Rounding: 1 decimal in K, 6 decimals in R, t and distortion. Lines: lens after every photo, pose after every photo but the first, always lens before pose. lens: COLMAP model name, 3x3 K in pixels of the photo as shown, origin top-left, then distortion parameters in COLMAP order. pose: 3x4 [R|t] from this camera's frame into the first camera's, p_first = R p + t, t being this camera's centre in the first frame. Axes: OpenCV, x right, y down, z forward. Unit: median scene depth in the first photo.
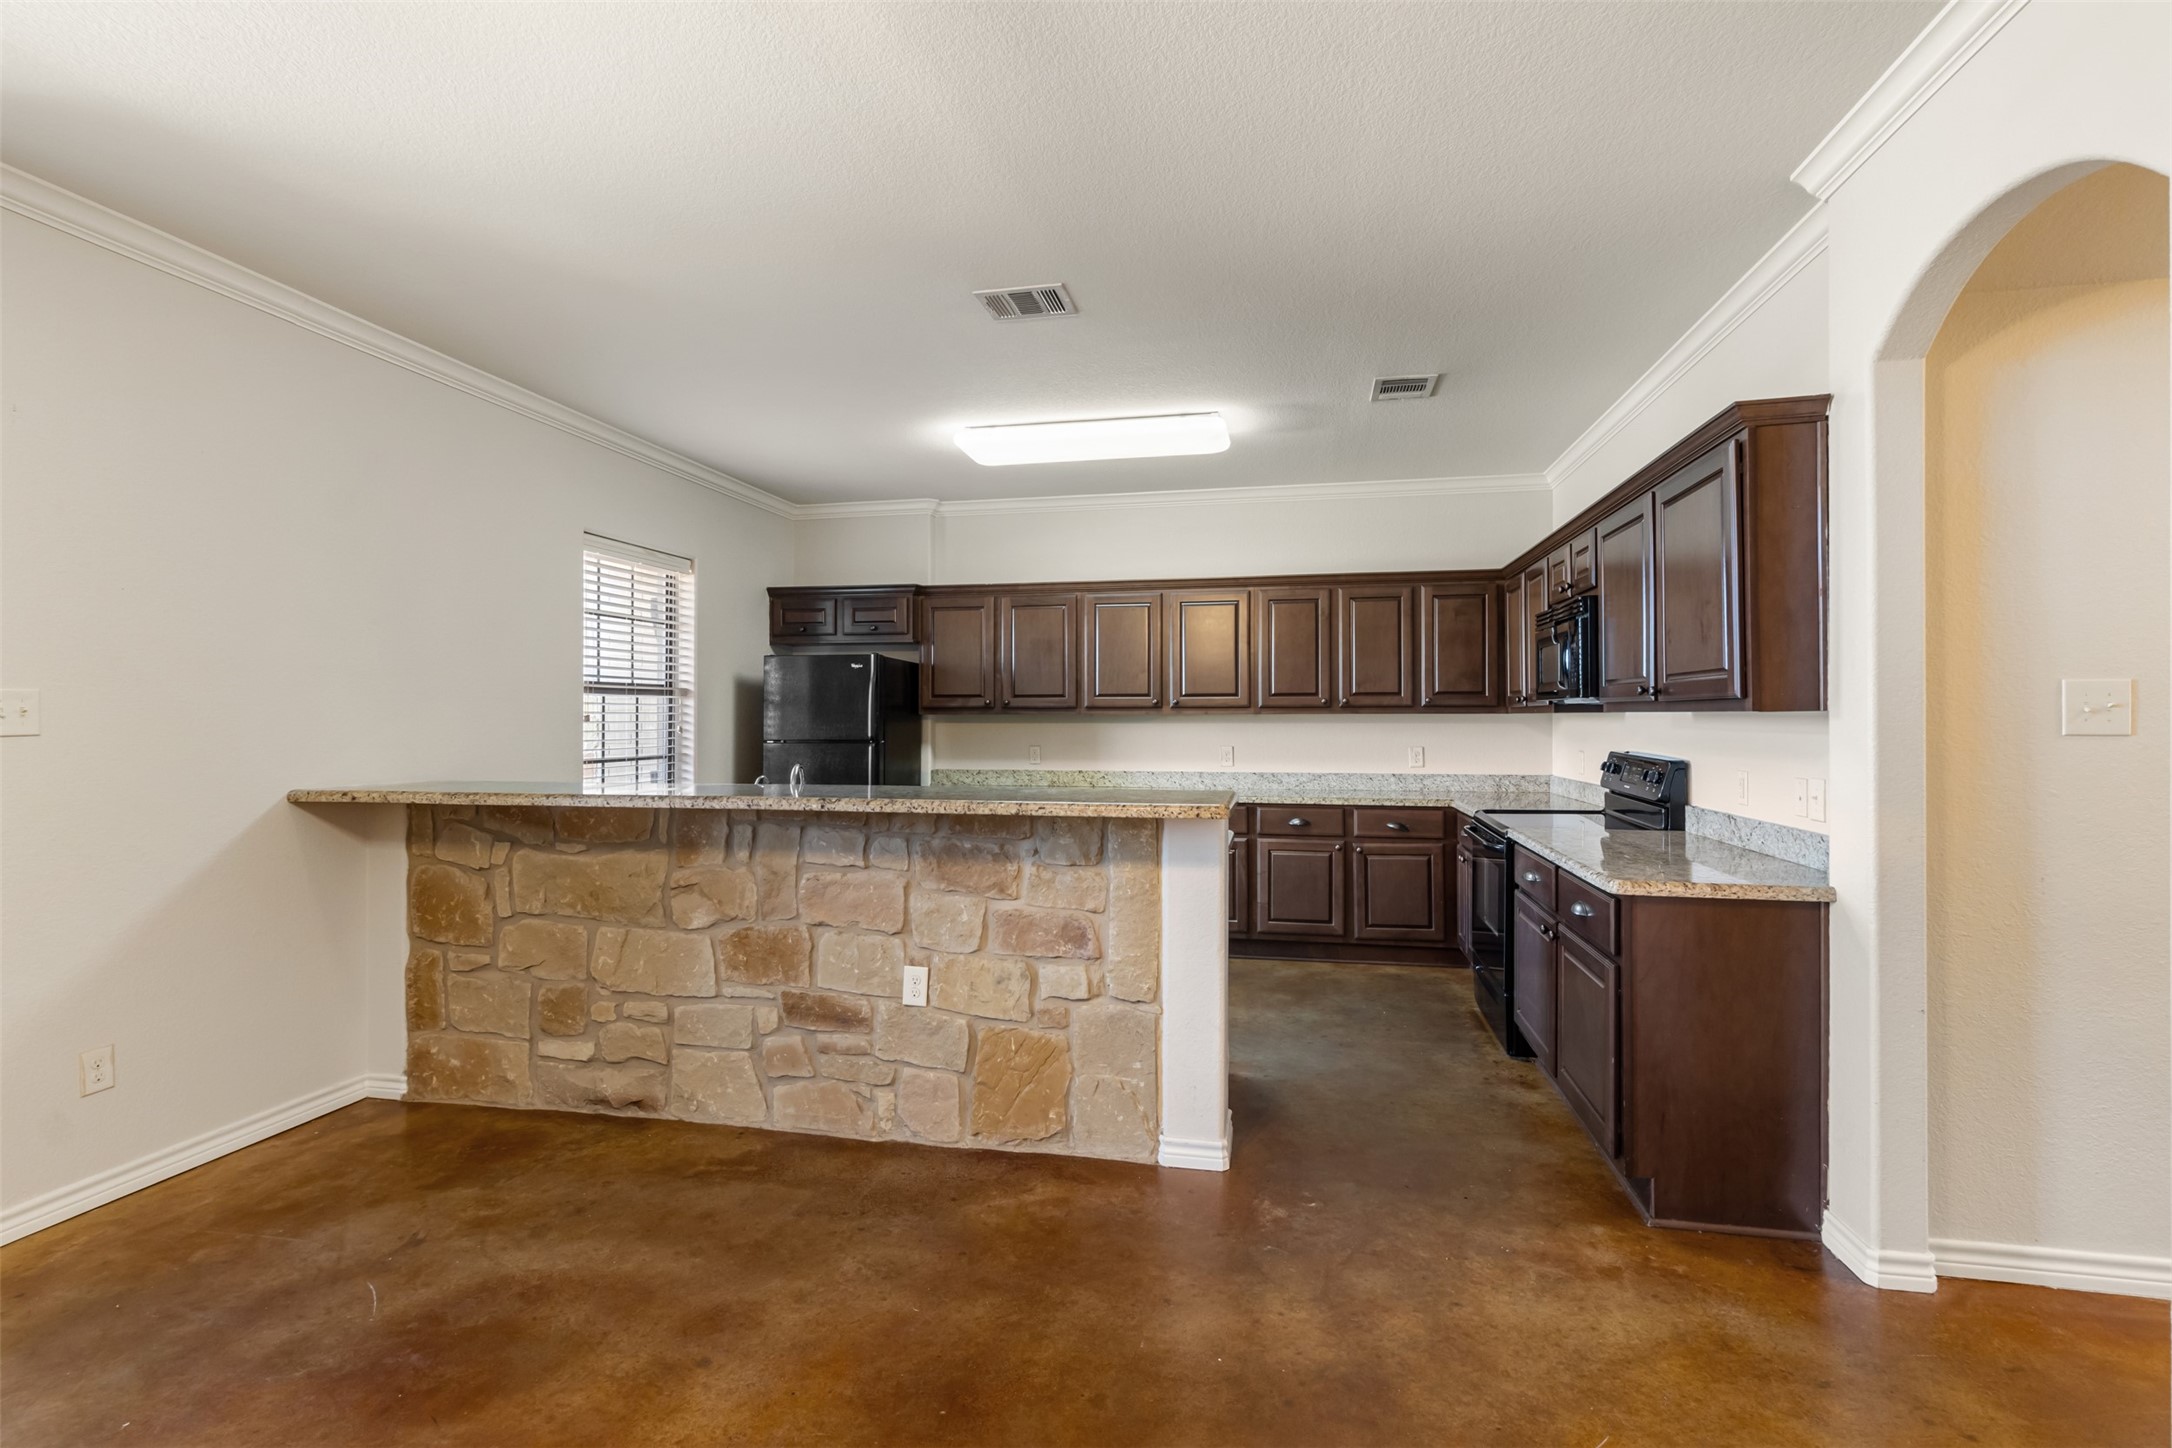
lens RADIAL K [[1007.3, 0, 1087.3], [0, 1007.3, 715.4], [0, 0, 1]] dist [0.001804, 0.000030]
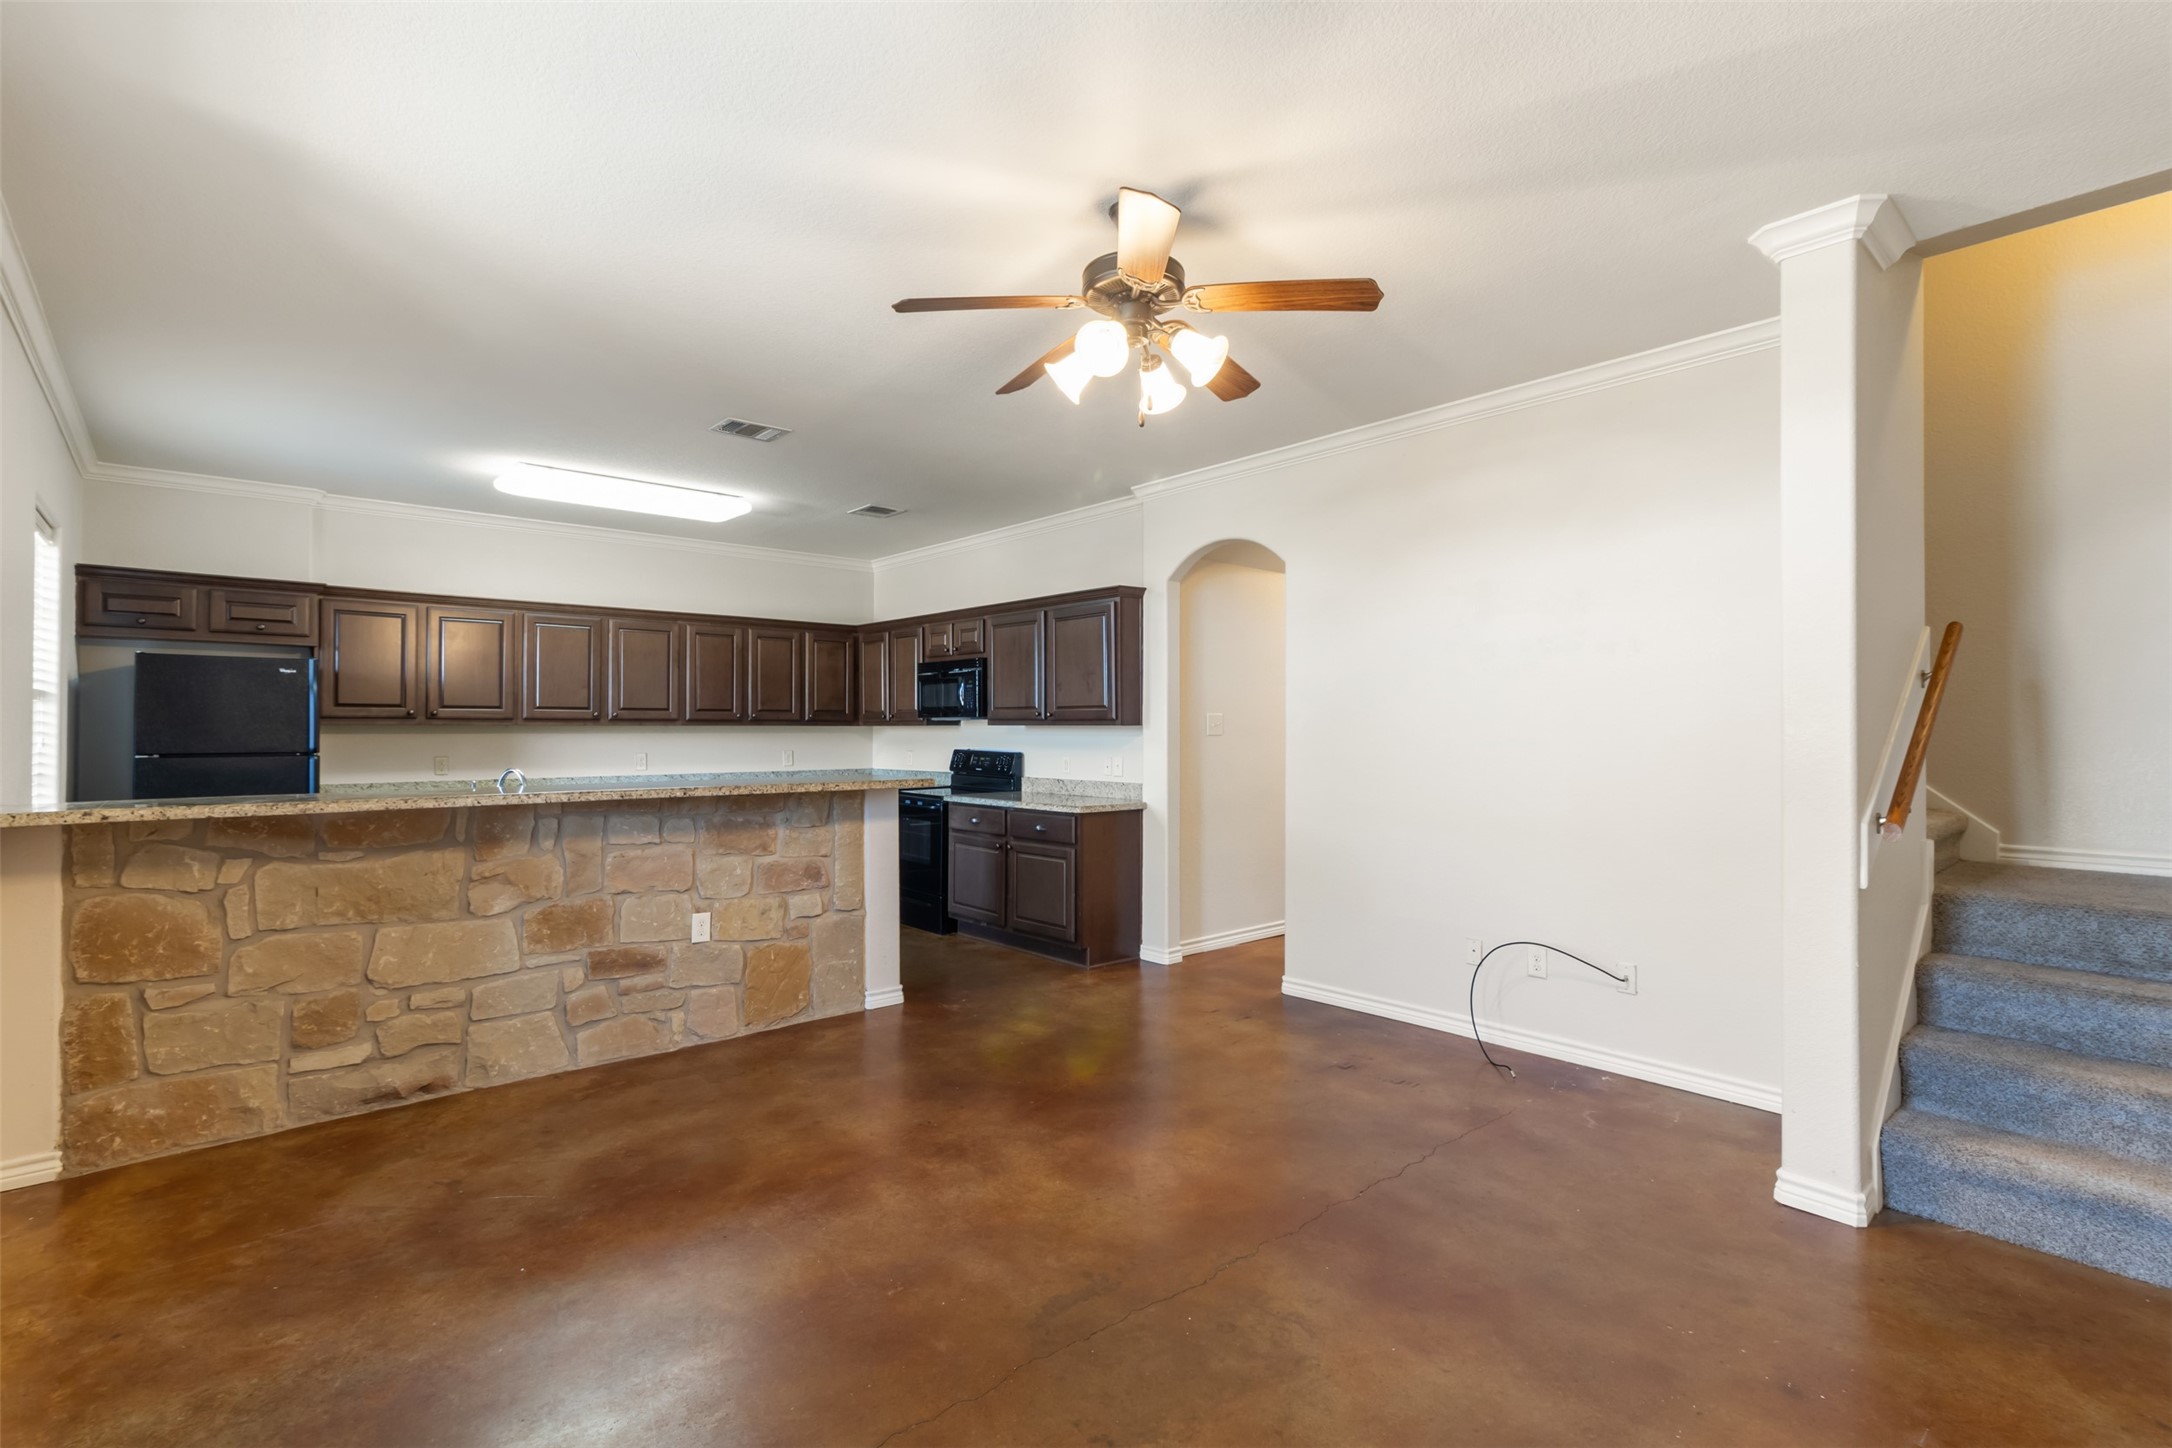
lens RADIAL K [[1007.3, 0, 1087.3], [0, 1007.3, 715.4], [0, 0, 1]] dist [0.001804, 0.000030]
pose [[0.601507, 0.012070, 0.798776, -0.914787], [-0.002260, 0.999908, -0.013408, 0.002738], [-0.798864, 0.006260, 0.601478, -0.215063]]
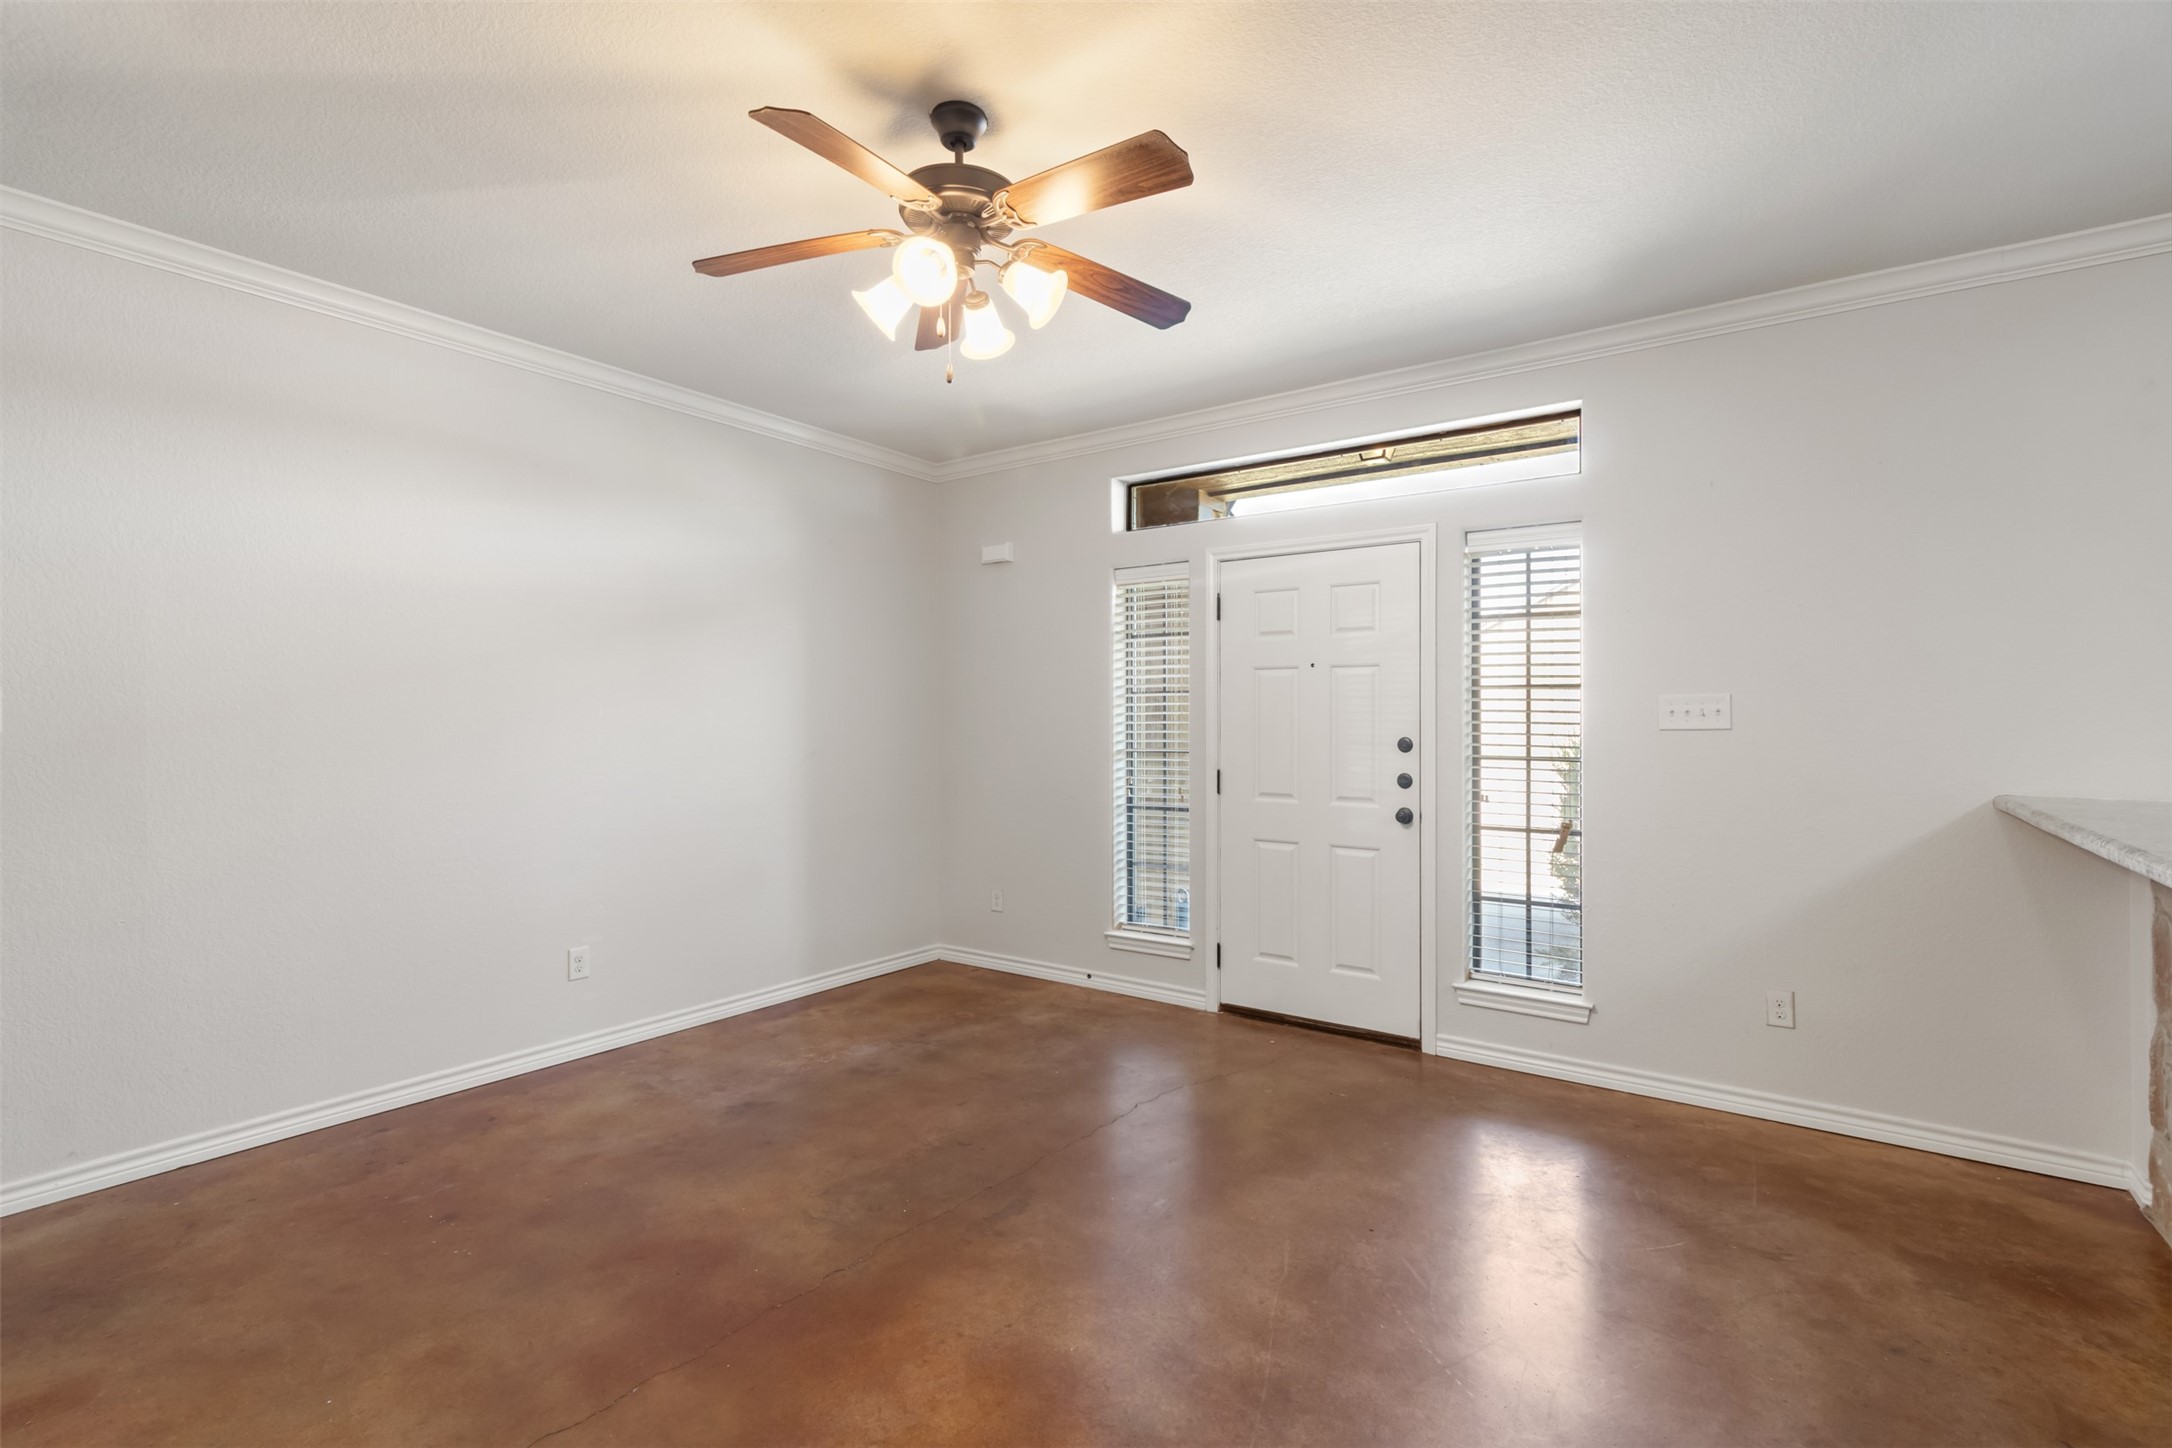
lens RADIAL K [[1007.3, 0, 1087.3], [0, 1007.3, 715.4], [0, 0, 1]] dist [0.001804, 0.000030]
pose [[-0.409385, 0.000055, -0.912362, 0.387851], [0.001511, 0.999999, -0.000617, 0.000778], [0.912360, -0.001632, -0.409385, 0.629722]]
